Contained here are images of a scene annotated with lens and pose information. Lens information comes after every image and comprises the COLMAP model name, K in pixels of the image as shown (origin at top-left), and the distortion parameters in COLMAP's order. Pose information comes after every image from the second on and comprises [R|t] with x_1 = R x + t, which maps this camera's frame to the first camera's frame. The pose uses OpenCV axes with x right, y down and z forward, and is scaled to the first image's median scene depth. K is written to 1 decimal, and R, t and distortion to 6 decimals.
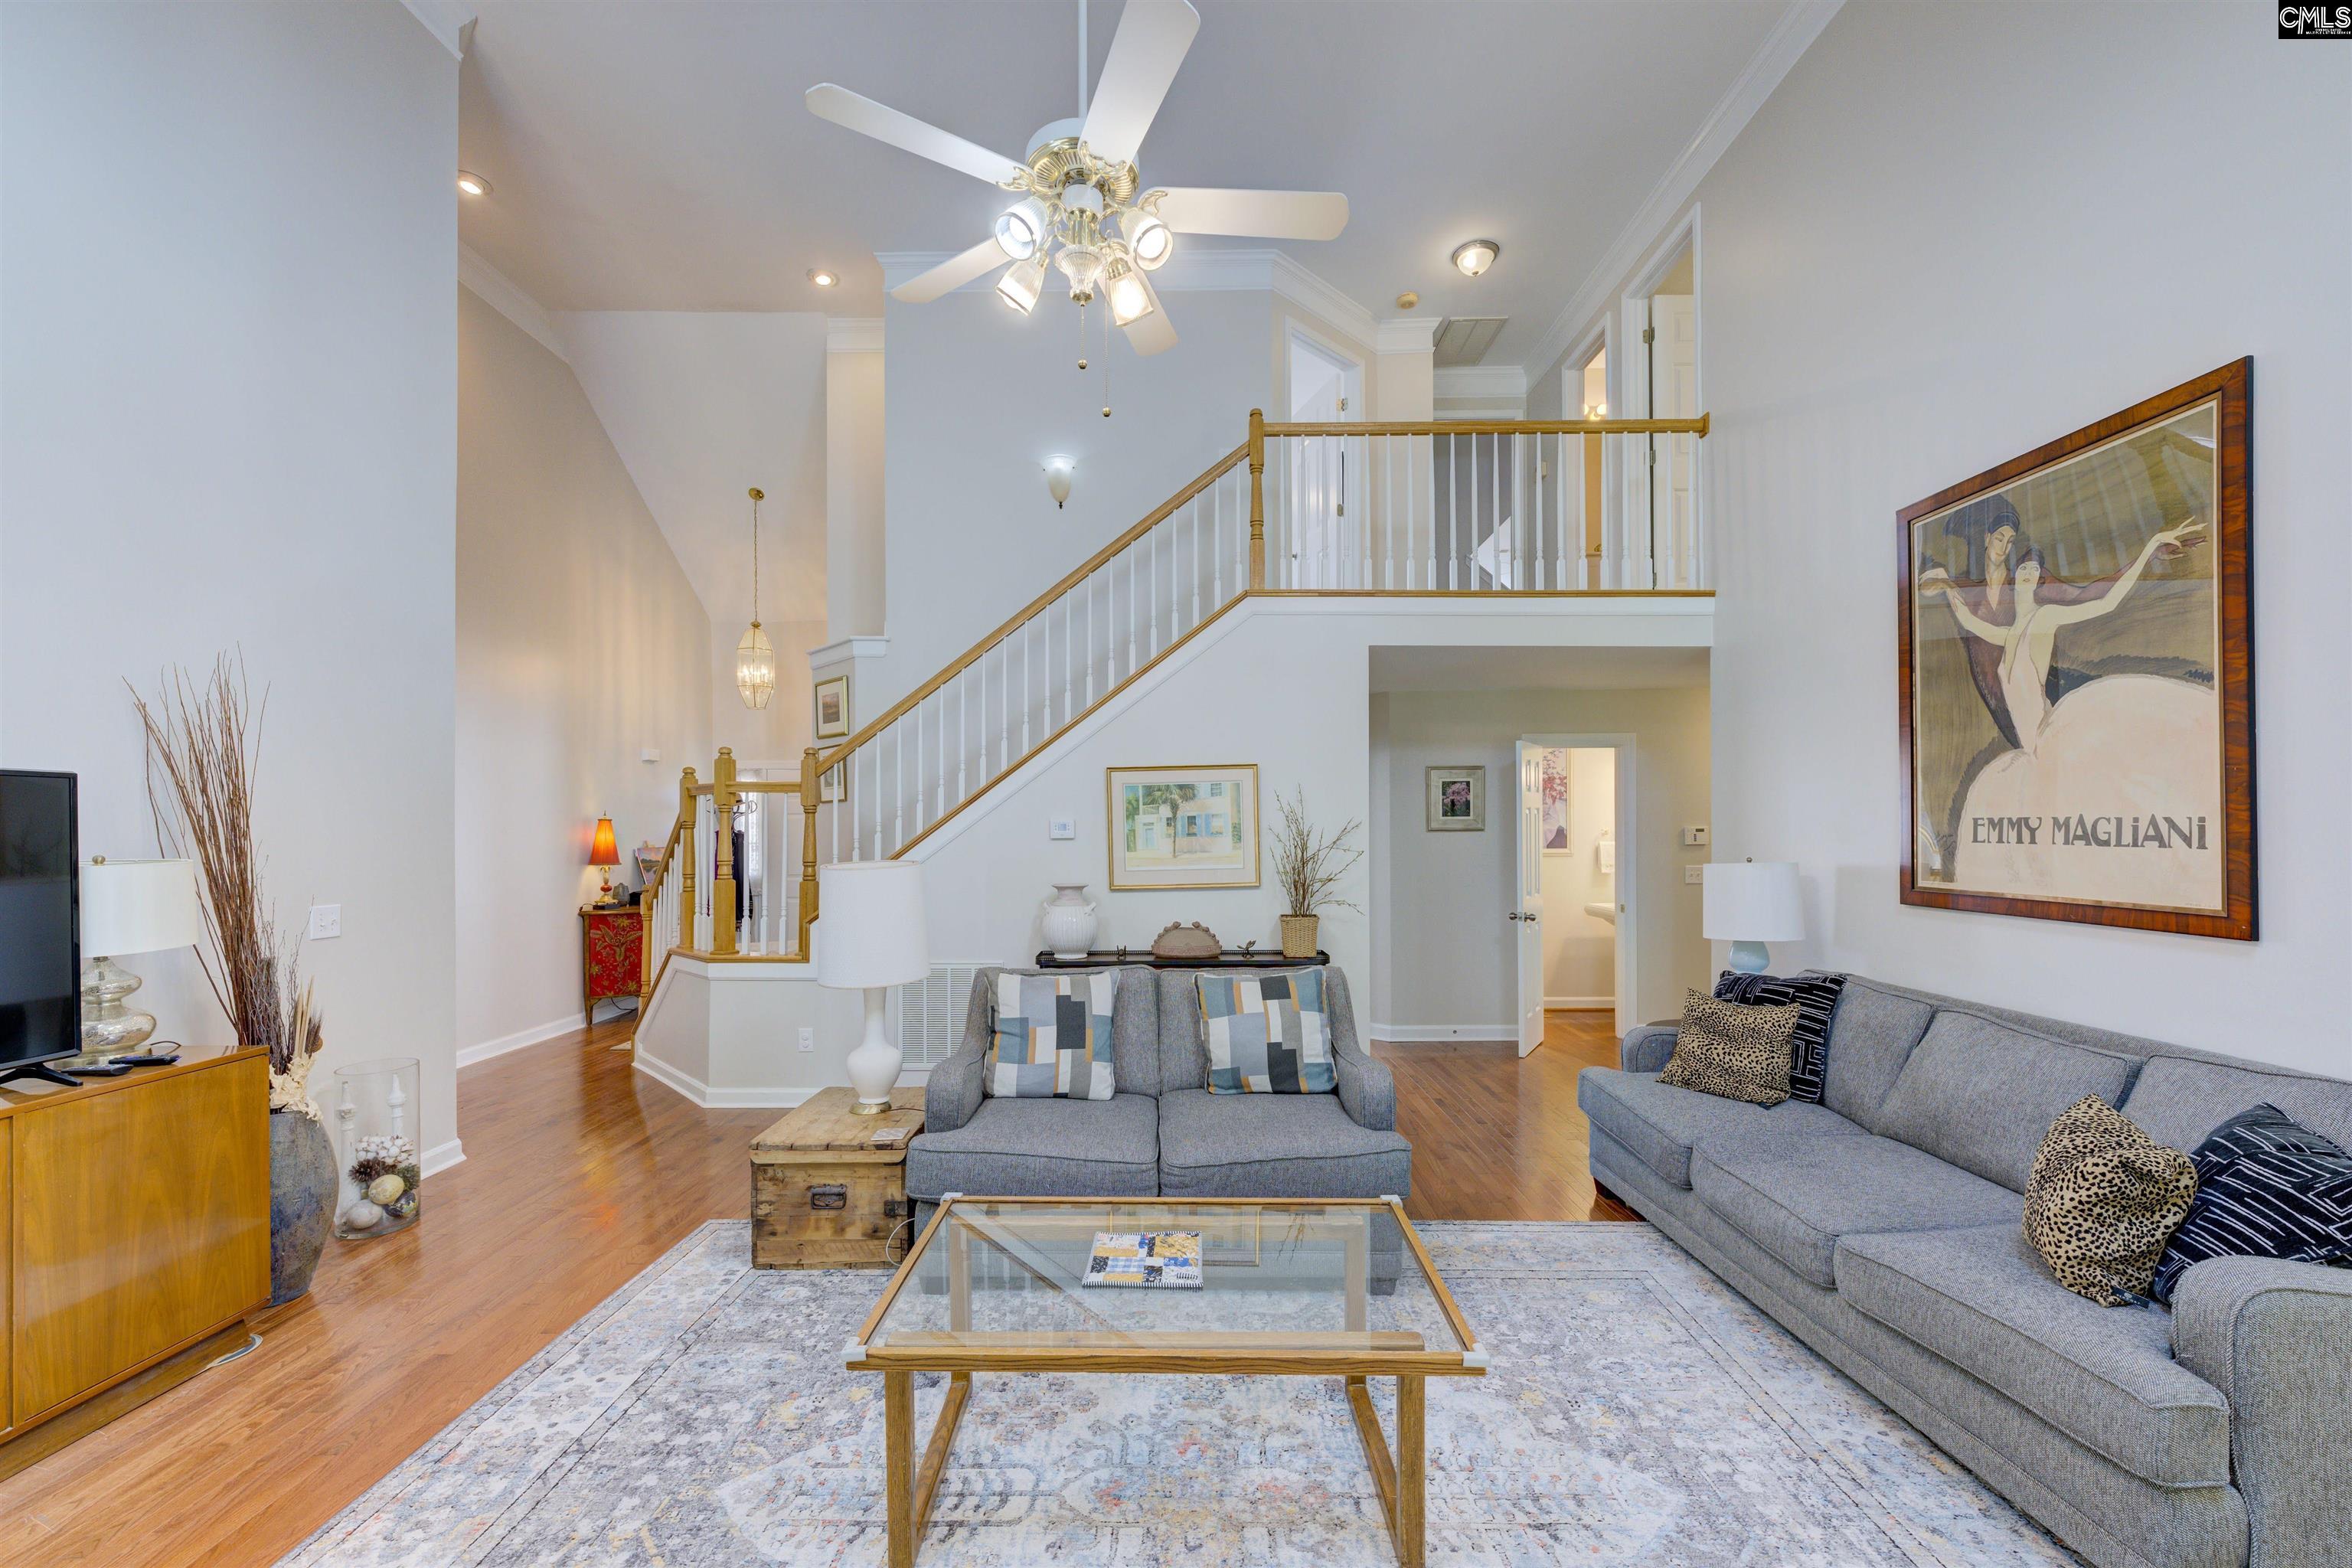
lens RADIAL K [[941.2, 0, 1167.9], [0, 941.2, 828.5], [0, 0, 1]] dist [-0.001733, 0.000176]
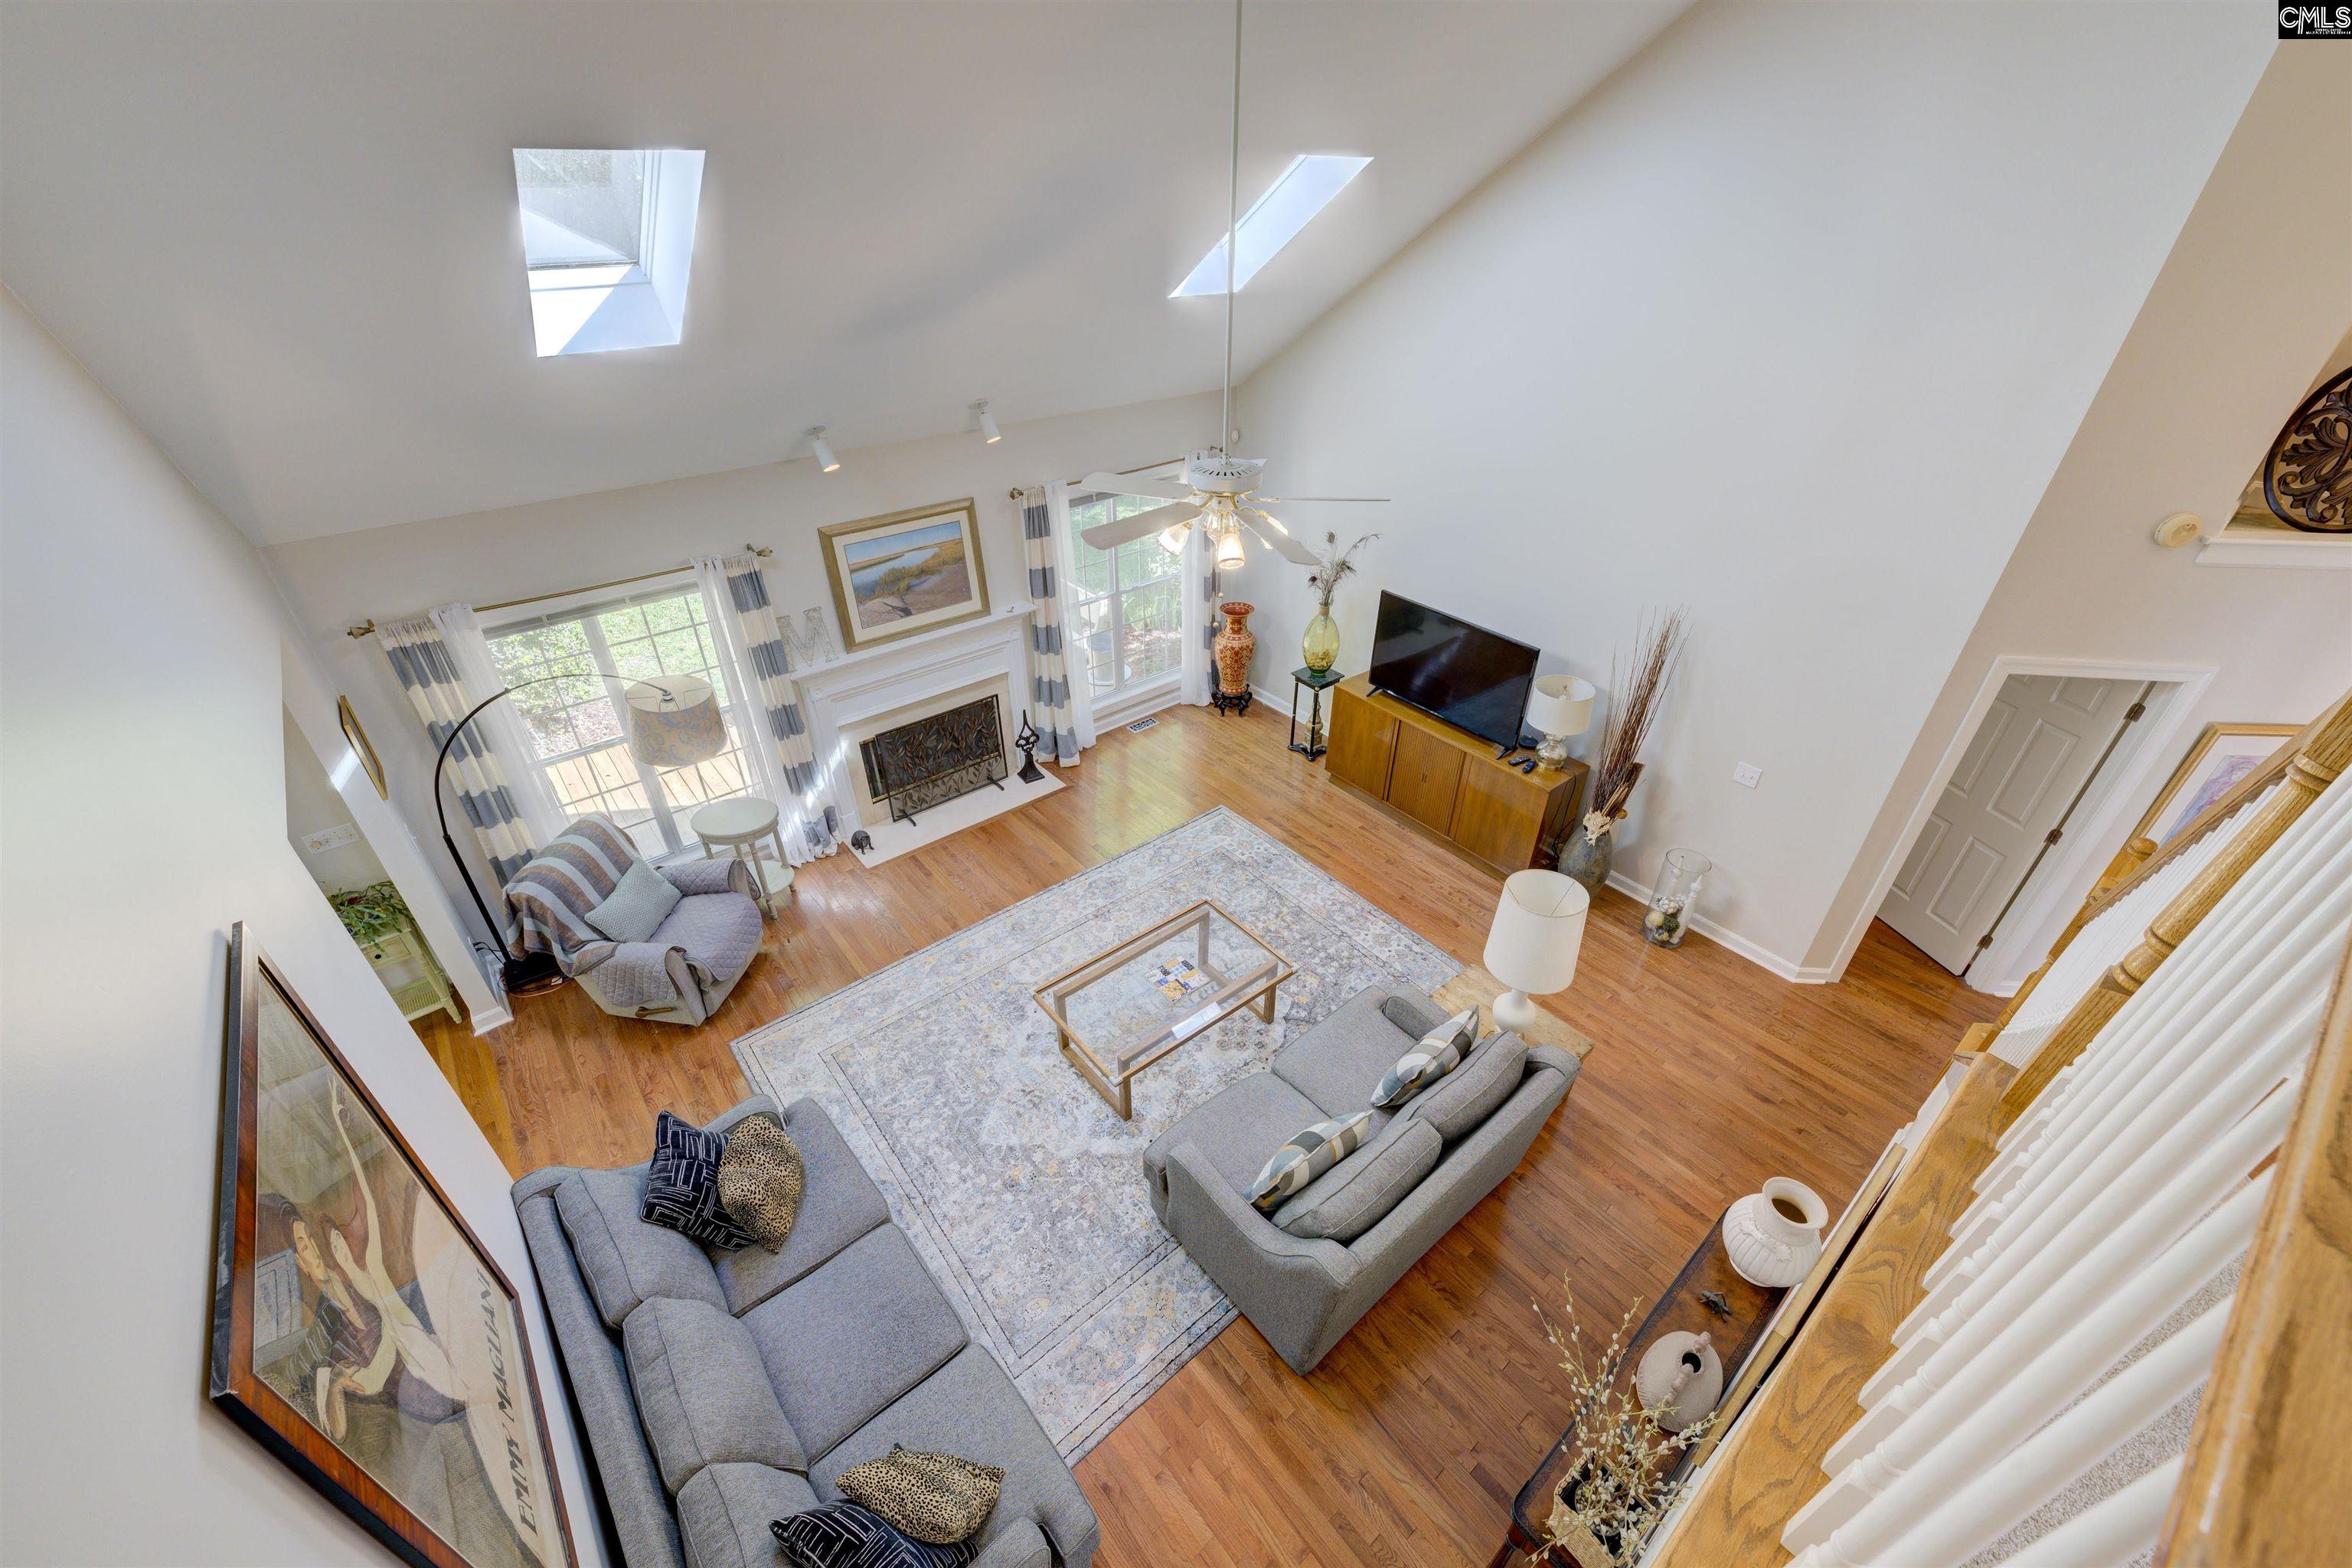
lens RADIAL K [[929.0, 0, 1172.9], [0, 929.0, 795.8], [0, 0, 1]] dist [-0.000807, -0.000015]
pose [[-0.768353, 0.363180, -0.527005, 0.648179], [0.006497, 0.827794, 0.560994, -0.753837], [0.639994, 0.427618, -0.638397, 1.437228]]
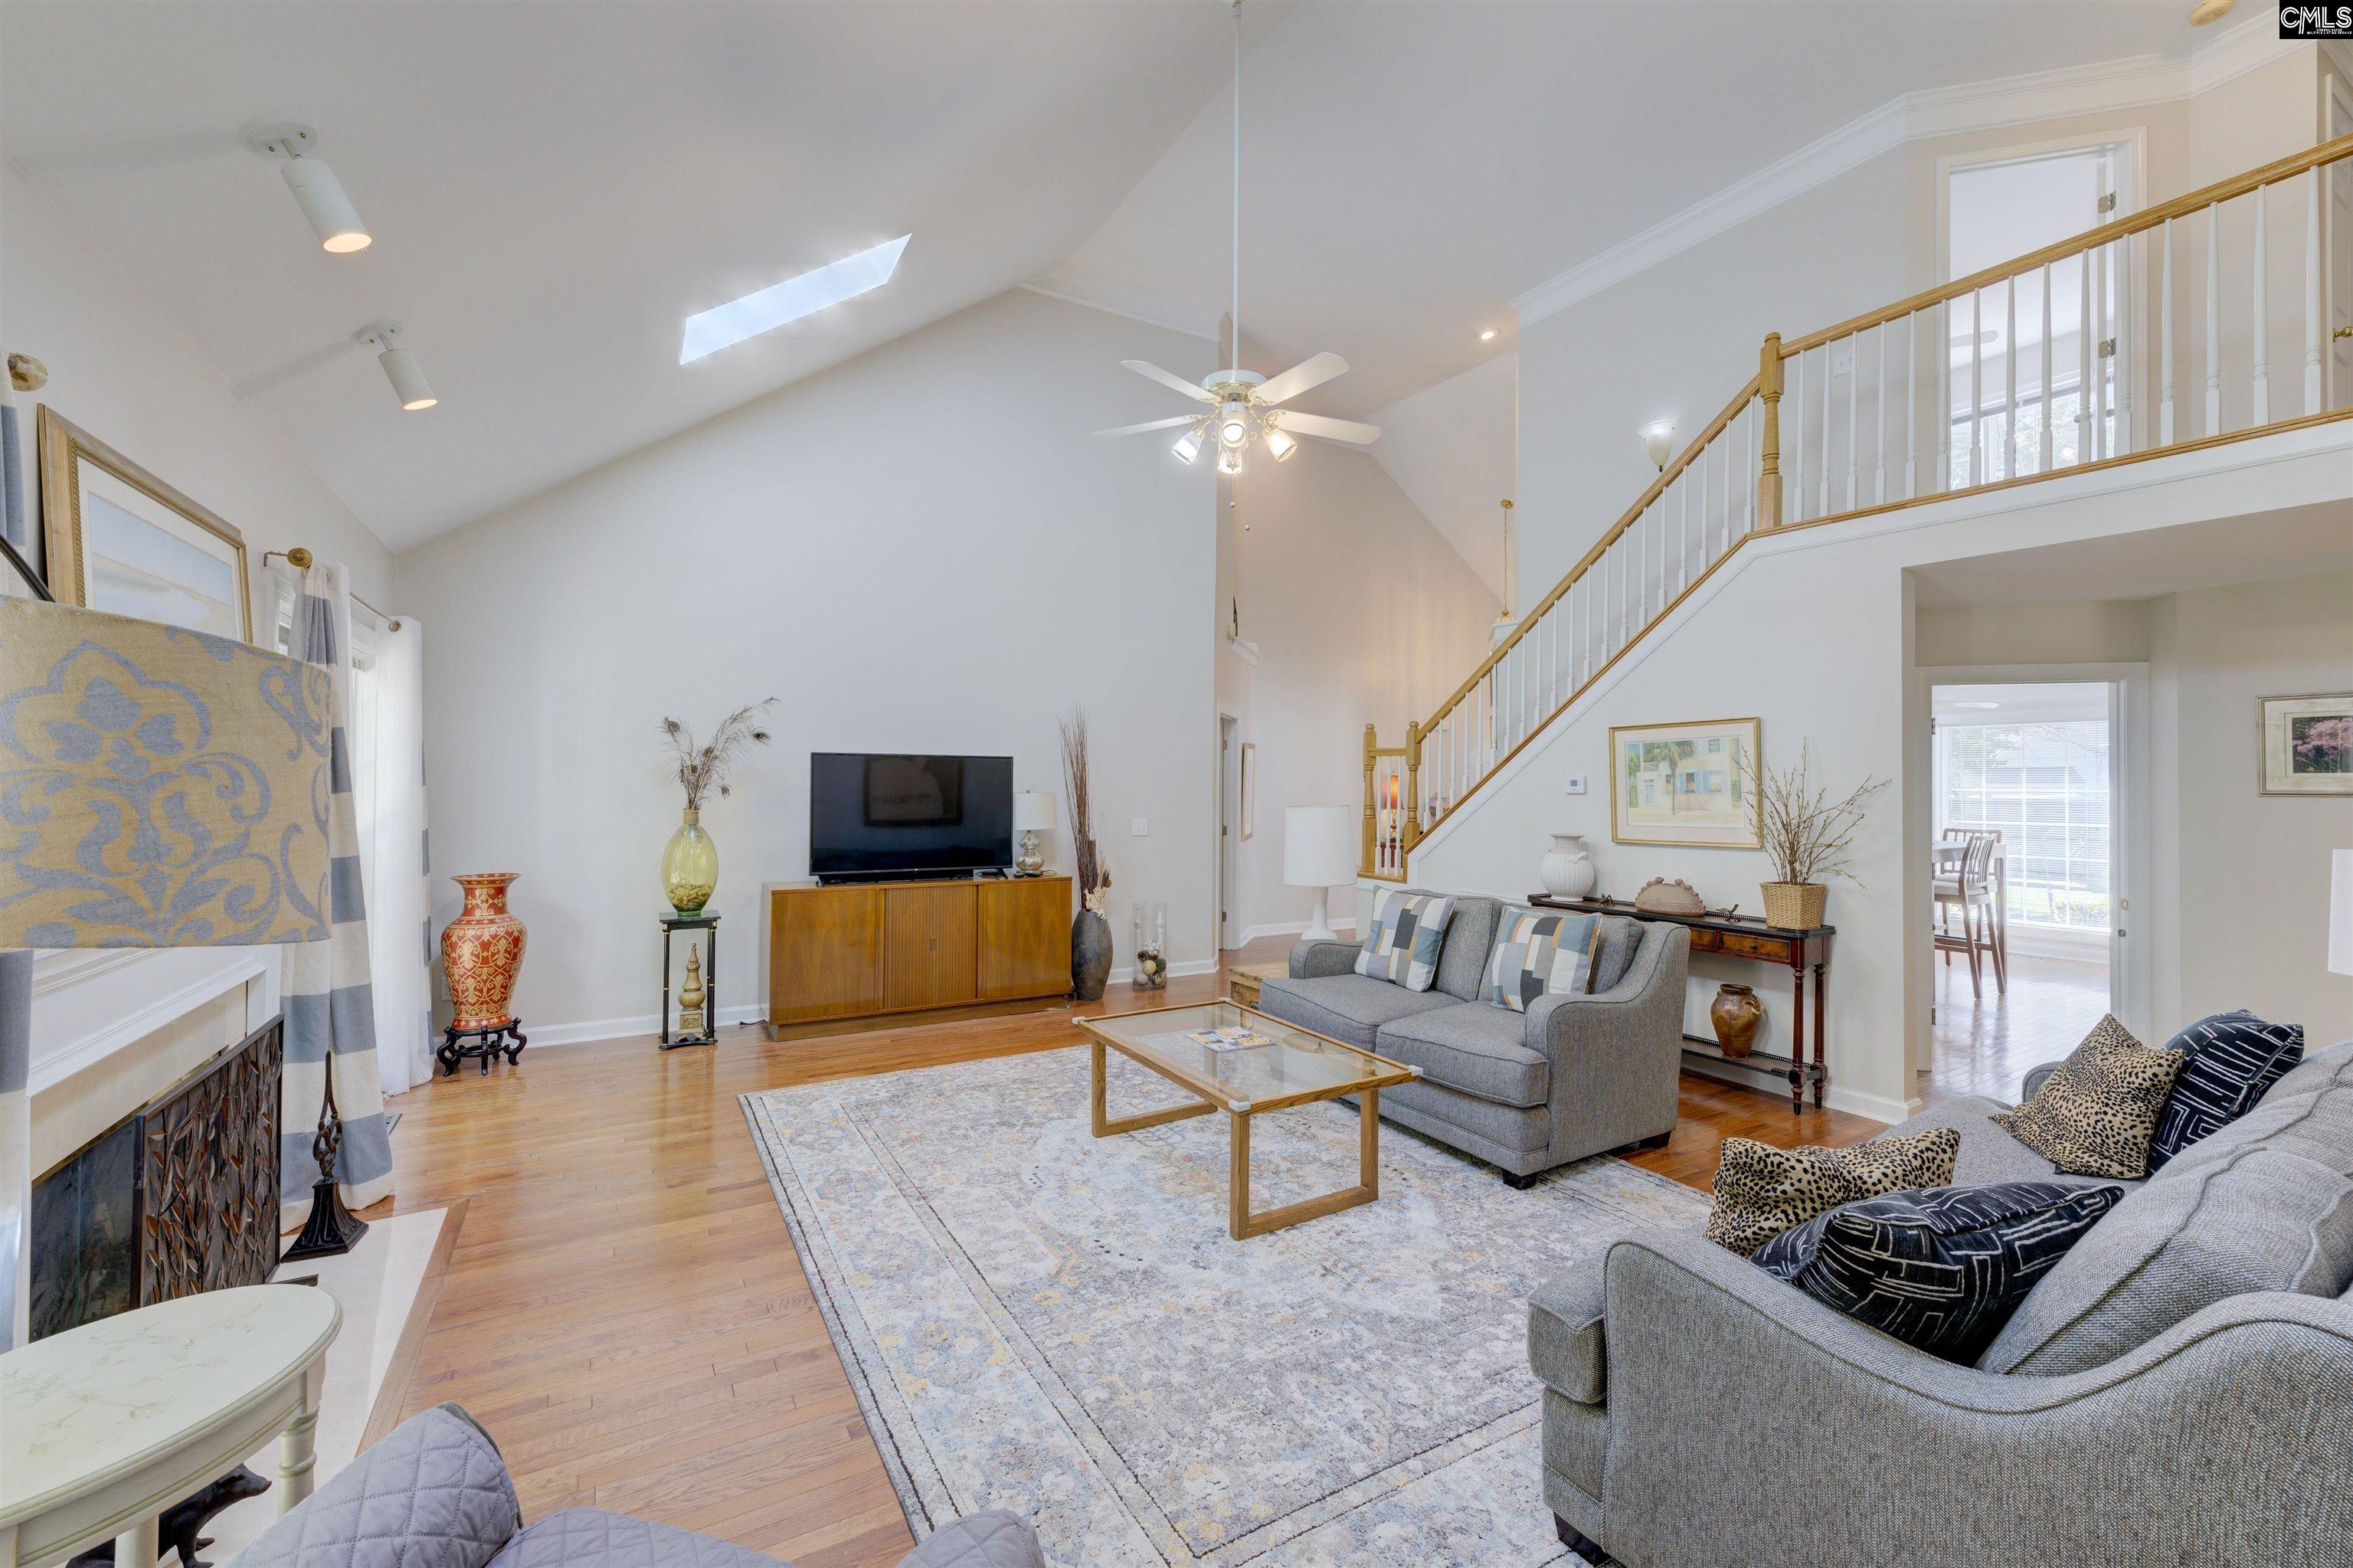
lens RADIAL K [[953.7, 0, 1164.7], [0, 953.7, 766.6], [0, 0, 1]] dist [0.002213, 0.000301]
pose [[0.514180, -0.006927, -0.857655, 0.878680], [-0.009207, 0.999865, -0.013595, -0.001737], [0.857633, 0.014887, 0.514046, 0.015583]]
